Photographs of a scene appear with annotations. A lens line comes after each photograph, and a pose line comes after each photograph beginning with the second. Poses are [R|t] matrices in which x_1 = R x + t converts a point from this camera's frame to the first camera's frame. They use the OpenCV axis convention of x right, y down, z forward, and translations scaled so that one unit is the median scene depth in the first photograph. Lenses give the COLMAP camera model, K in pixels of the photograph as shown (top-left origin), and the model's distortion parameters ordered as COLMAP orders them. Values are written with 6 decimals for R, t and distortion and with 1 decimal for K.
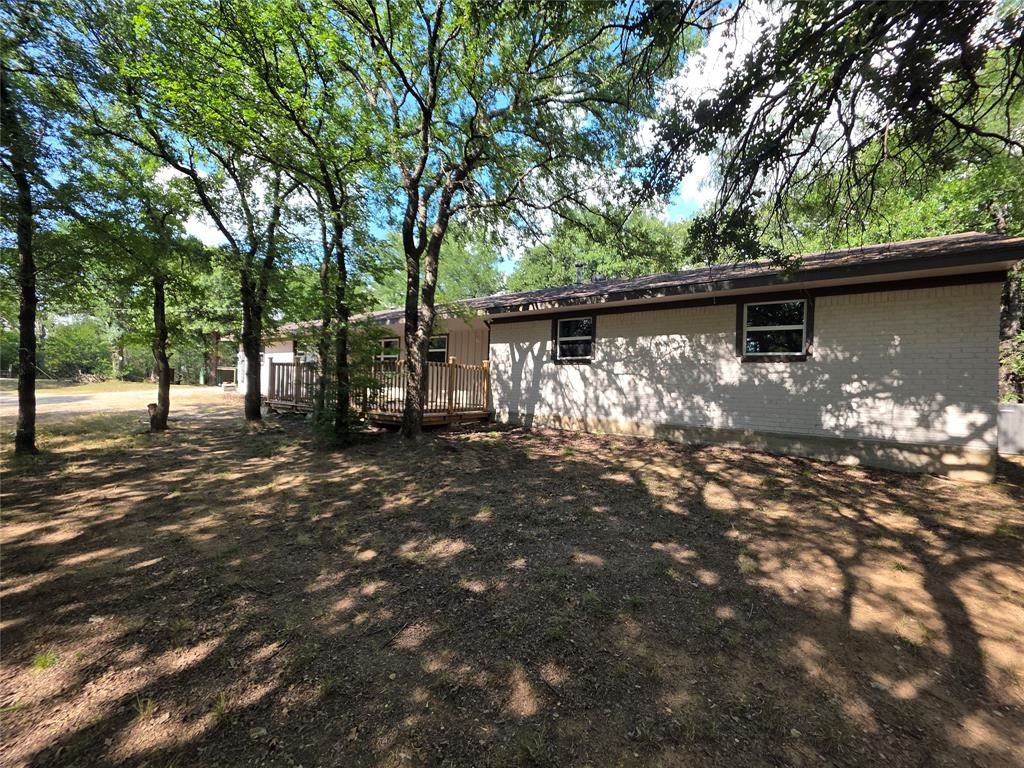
lens RADIAL K [[406.8, 0, 519.2], [0, 406.8, 384.8], [0, 0, 1]] dist [-0.002826, 0.000152]
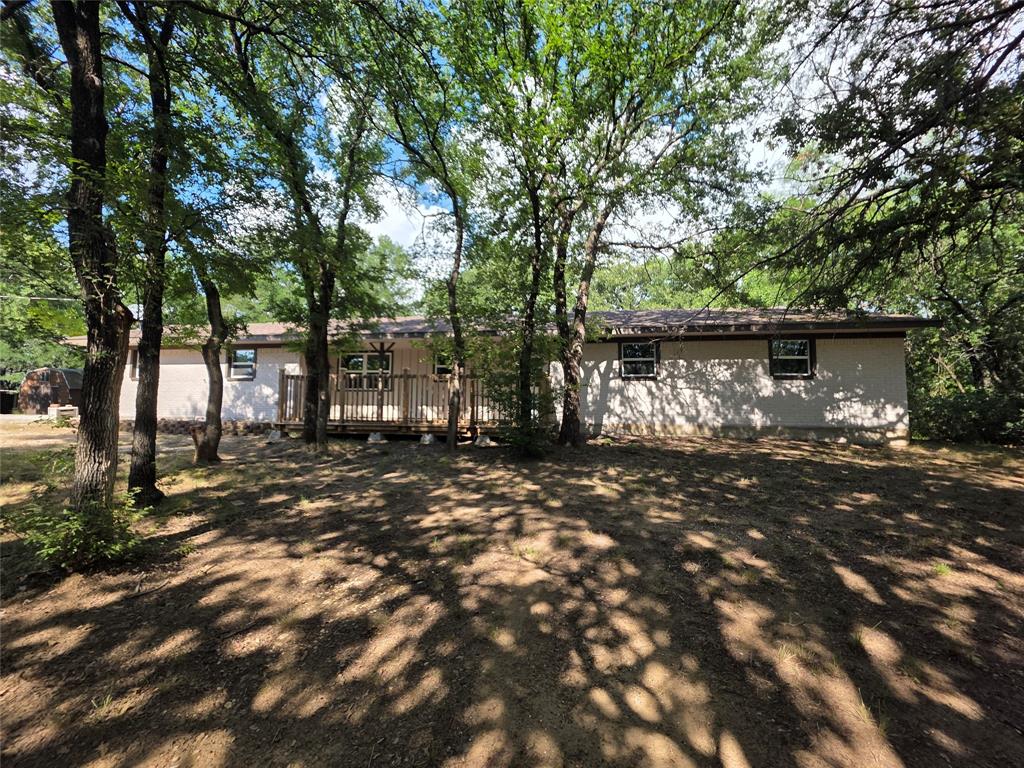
lens RADIAL K [[406.8, 0, 516.4], [0, 406.8, 387.2], [0, 0, 1]] dist [-0.002826, 0.000152]
pose [[0.890837, 0.007576, 0.454259, -1.083749], [0.015720, 0.998748, -0.047485, 0.030631], [-0.454050, 0.049442, 0.889603, 0.130646]]
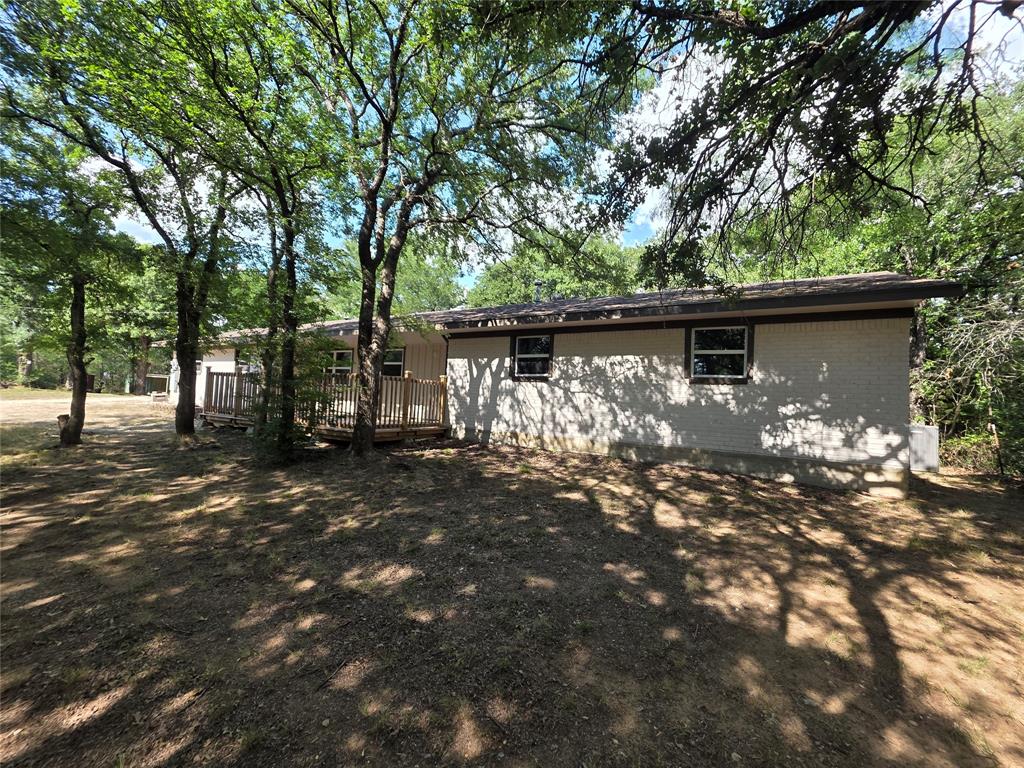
lens RADIAL K [[406.8, 0, 522.5], [0, 406.8, 383.7], [0, 0, 1]] dist [-0.002826, 0.000152]
pose [[0.994117, 0.020200, 0.106412, 0.007723], [-0.016272, 0.999158, -0.037651, -0.009765], [-0.107083, 0.035698, 0.993609, 0.004838]]
